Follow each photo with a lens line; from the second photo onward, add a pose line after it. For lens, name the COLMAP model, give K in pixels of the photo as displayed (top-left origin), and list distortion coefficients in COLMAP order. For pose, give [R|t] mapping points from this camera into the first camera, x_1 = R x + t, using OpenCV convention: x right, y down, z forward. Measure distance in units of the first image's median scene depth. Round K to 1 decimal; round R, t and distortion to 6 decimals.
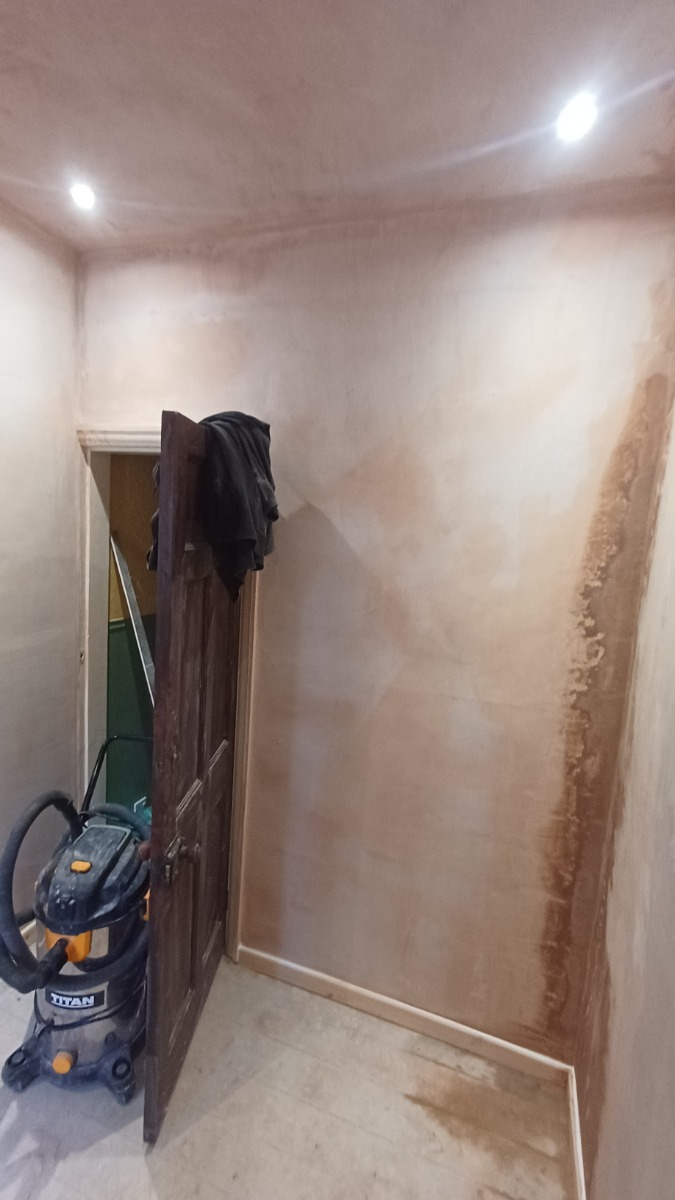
lens RADIAL K [[558.4, 0, 343.5], [0, 558.4, 603.8], [0, 0, 1]] dist [-0.002325, 0.010538]
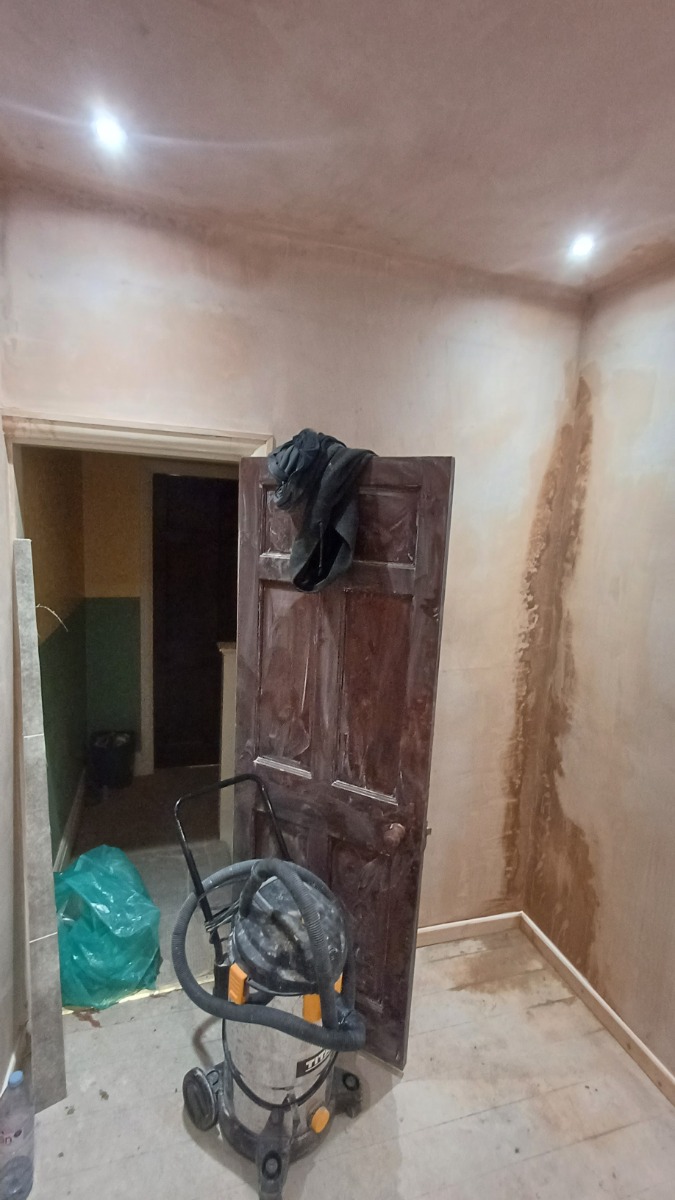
lens RADIAL K [[558.4, 0, 343.5], [0, 558.4, 603.8], [0, 0, 1]] dist [-0.002325, 0.010538]
pose [[0.796847, -0.117305, 0.592684, -0.739041], [0.086485, 0.993015, 0.080261, -0.102455], [-0.597959, -0.012698, 0.801426, 0.158200]]
